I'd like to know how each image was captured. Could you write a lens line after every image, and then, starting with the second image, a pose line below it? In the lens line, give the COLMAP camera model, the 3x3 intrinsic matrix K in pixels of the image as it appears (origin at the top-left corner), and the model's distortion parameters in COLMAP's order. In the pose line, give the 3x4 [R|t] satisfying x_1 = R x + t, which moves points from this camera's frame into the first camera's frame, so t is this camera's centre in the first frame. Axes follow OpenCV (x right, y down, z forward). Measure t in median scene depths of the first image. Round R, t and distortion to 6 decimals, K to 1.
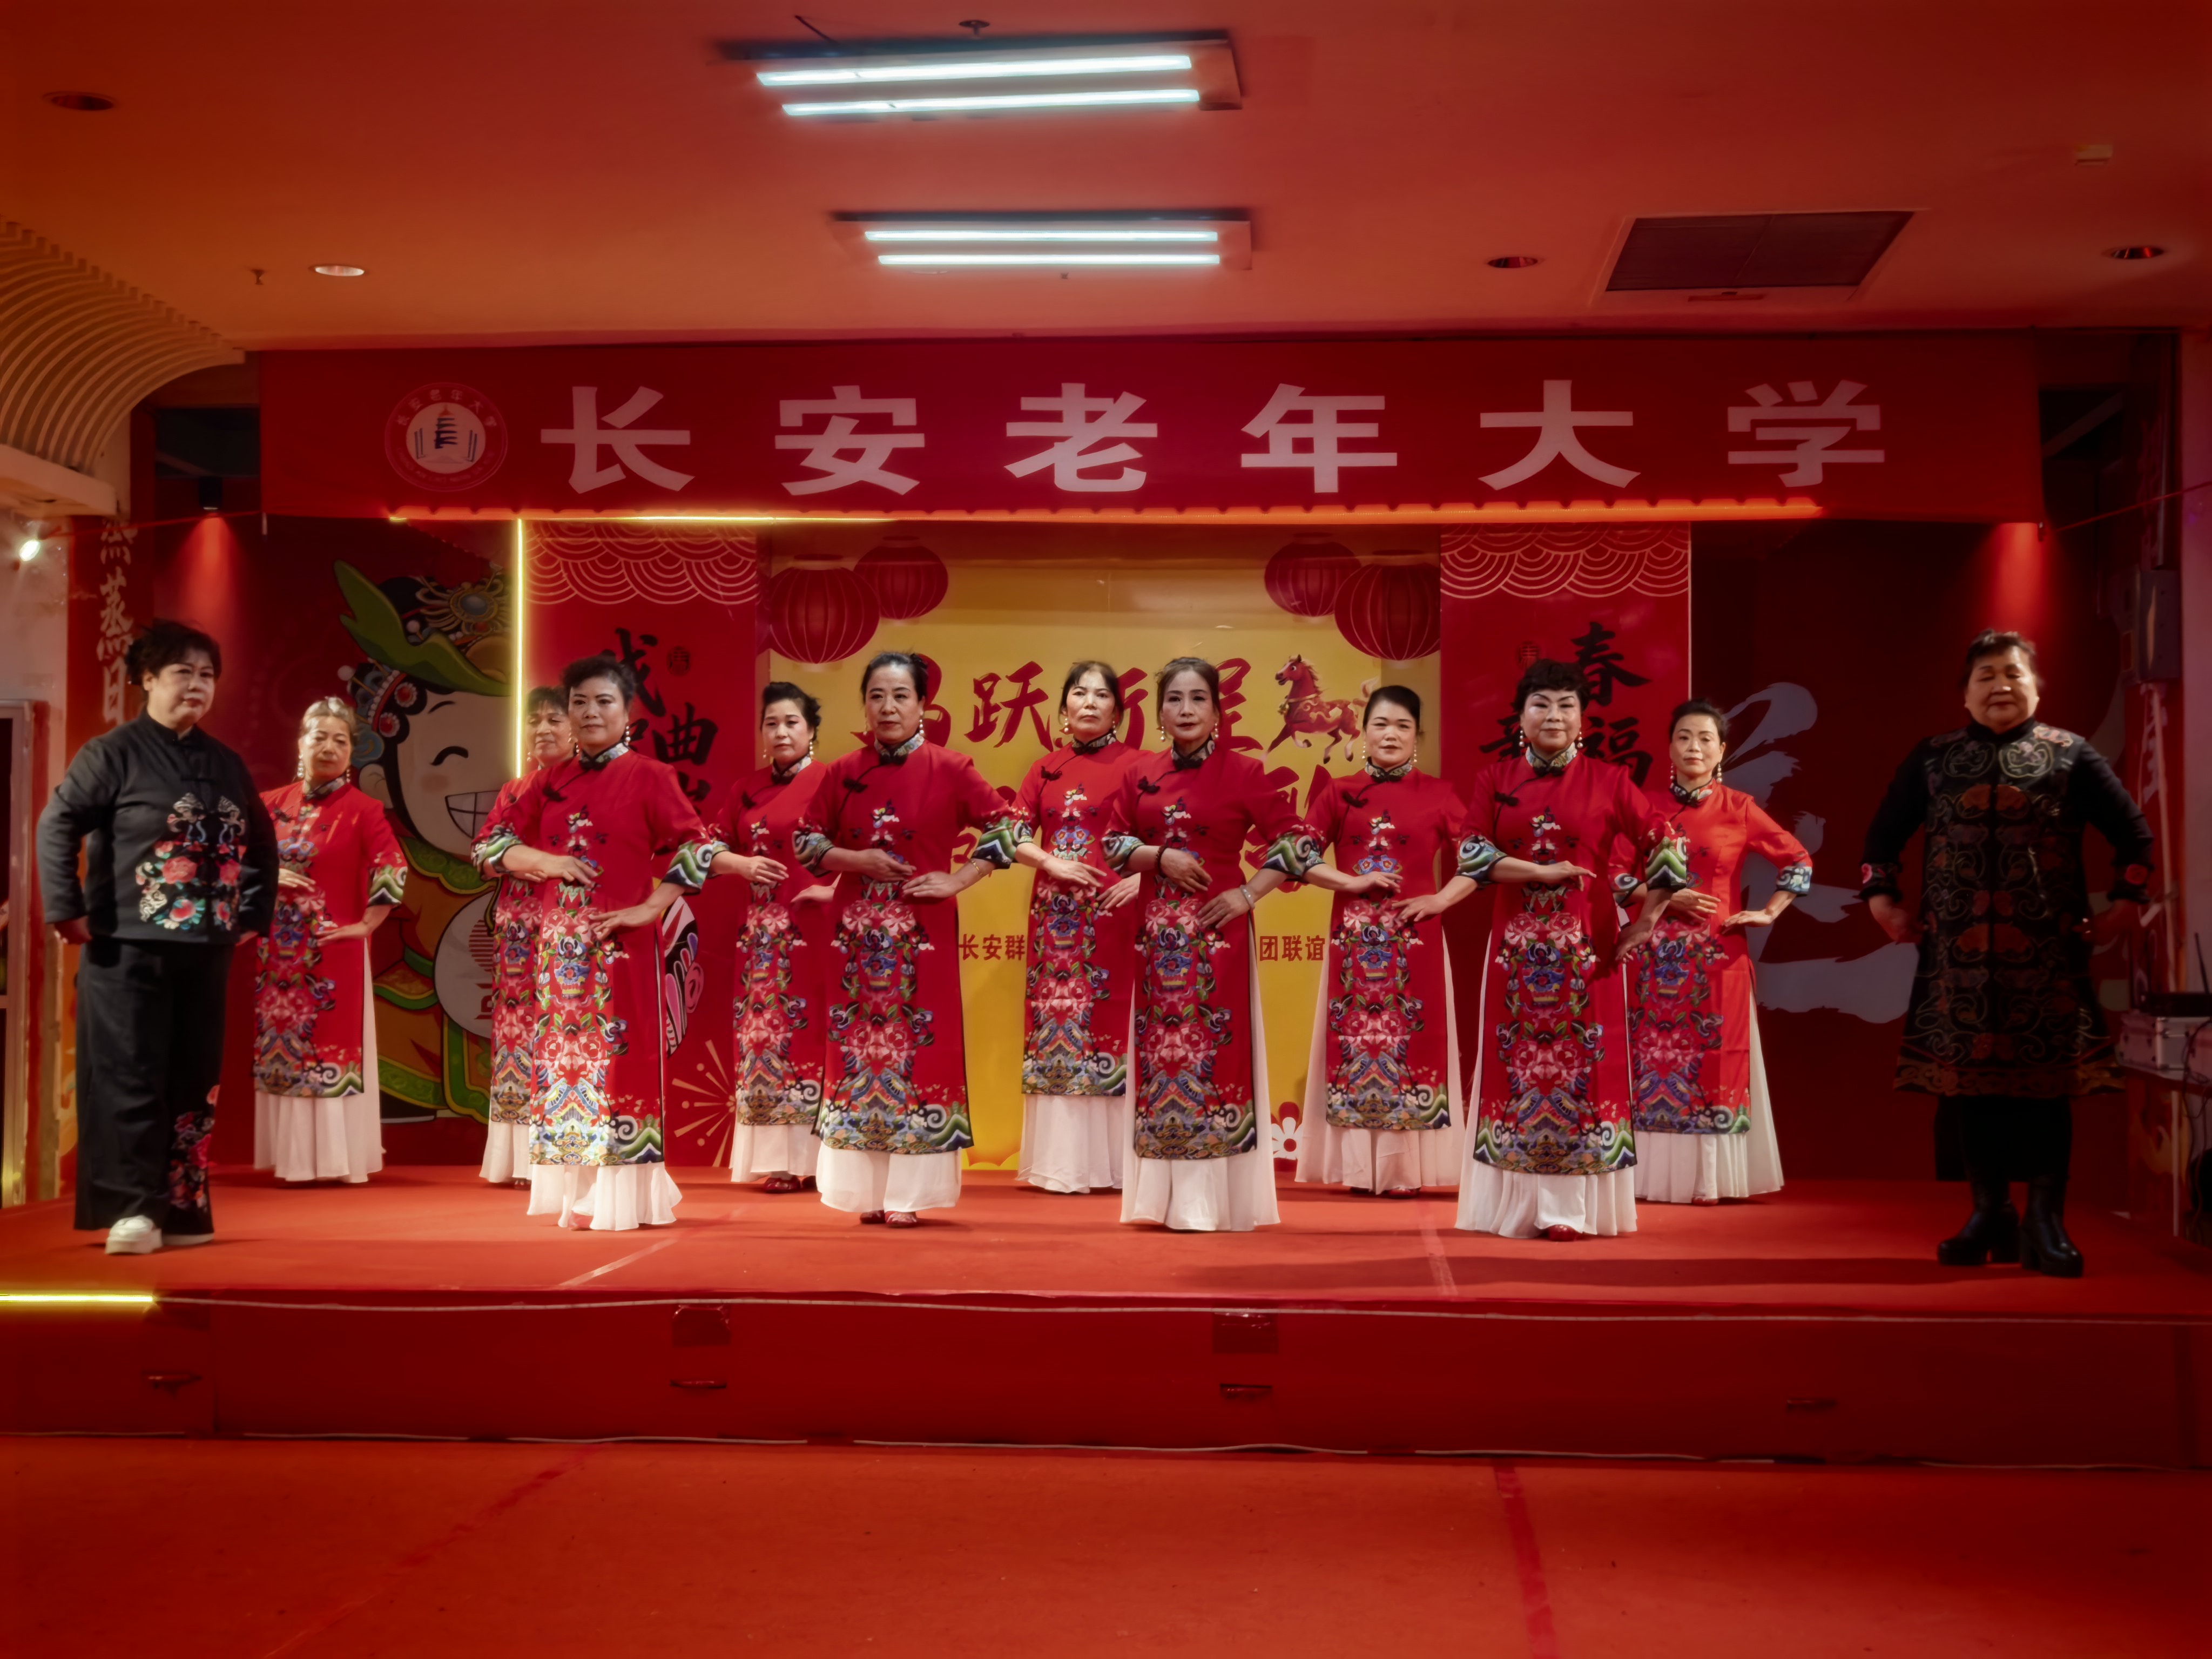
lens RADIAL K [[3718.0, 0, 1106.0], [0, 3718.0, 829.5], [0, 0, 1]] dist [0.311790, -2.062922]
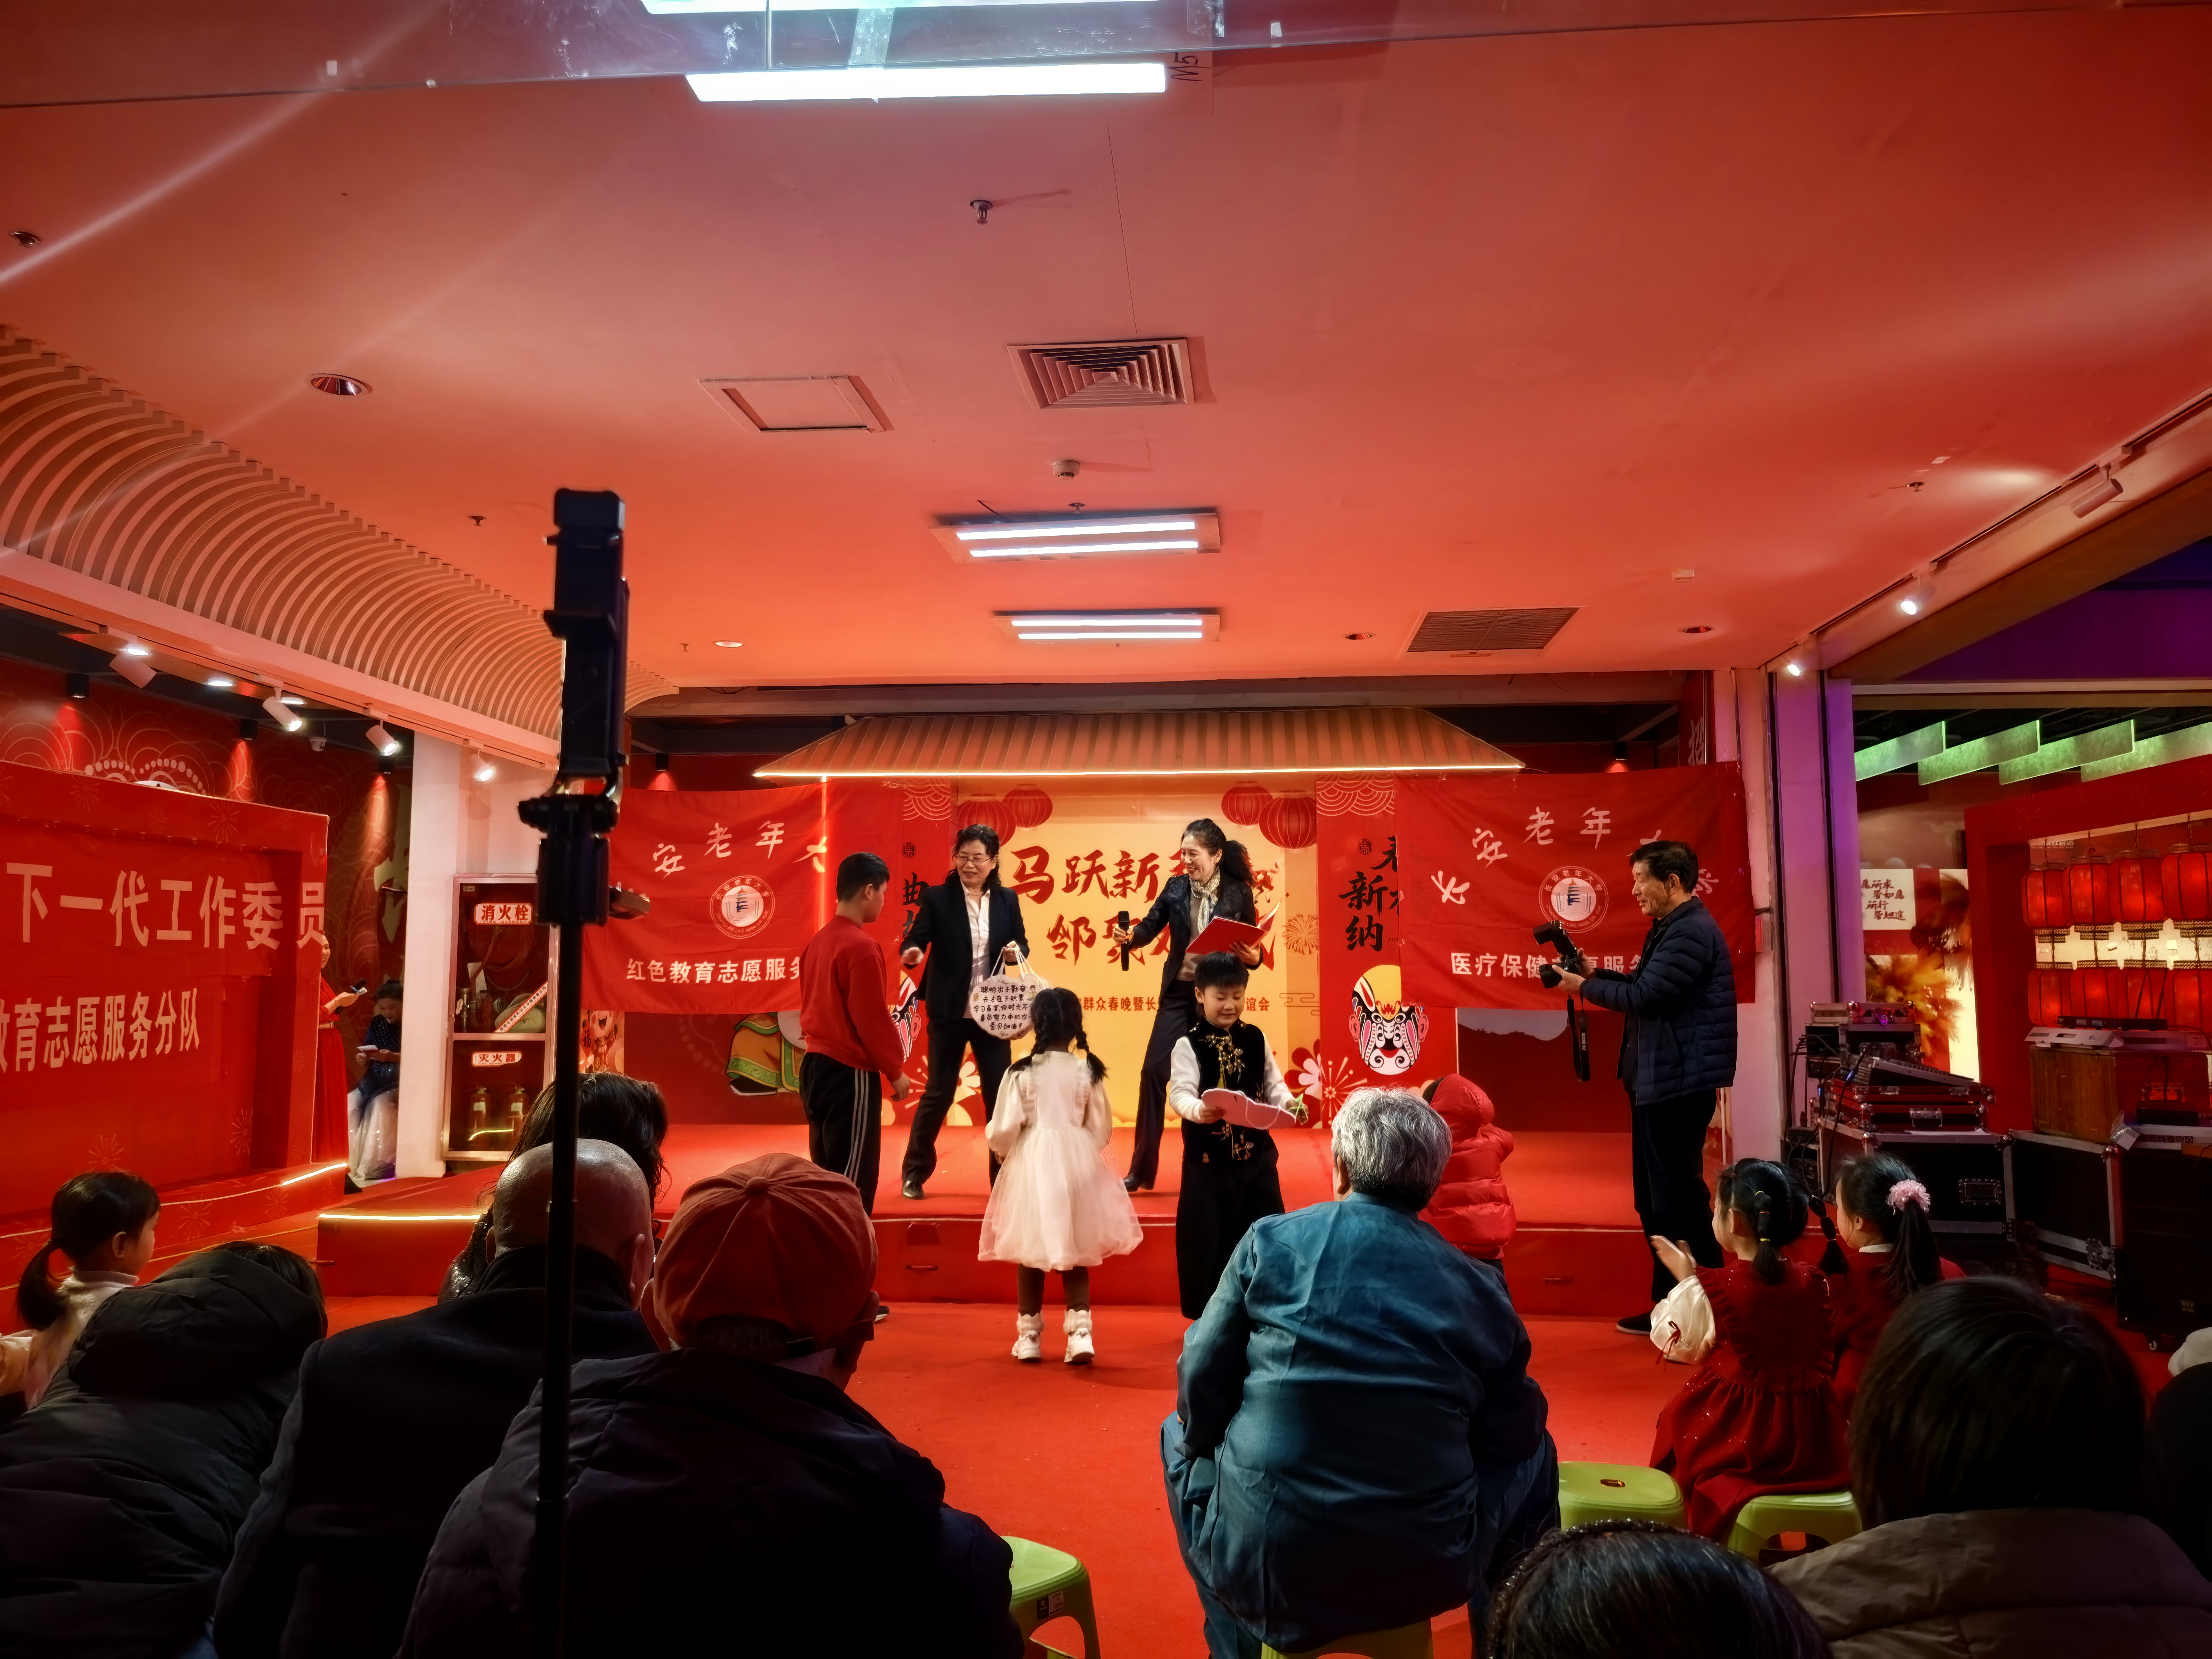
lens RADIAL K [[1578.2, 0, 1090.8], [0, 1578.2, 828.4], [0, 0, 1]] dist [0.085145, -0.101511]
pose [[0.999871, -0.004253, 0.015460, -0.035360], [0.004943, 0.998980, -0.044893, -0.020186], [-0.015254, 0.044963, 0.998872, 0.210075]]
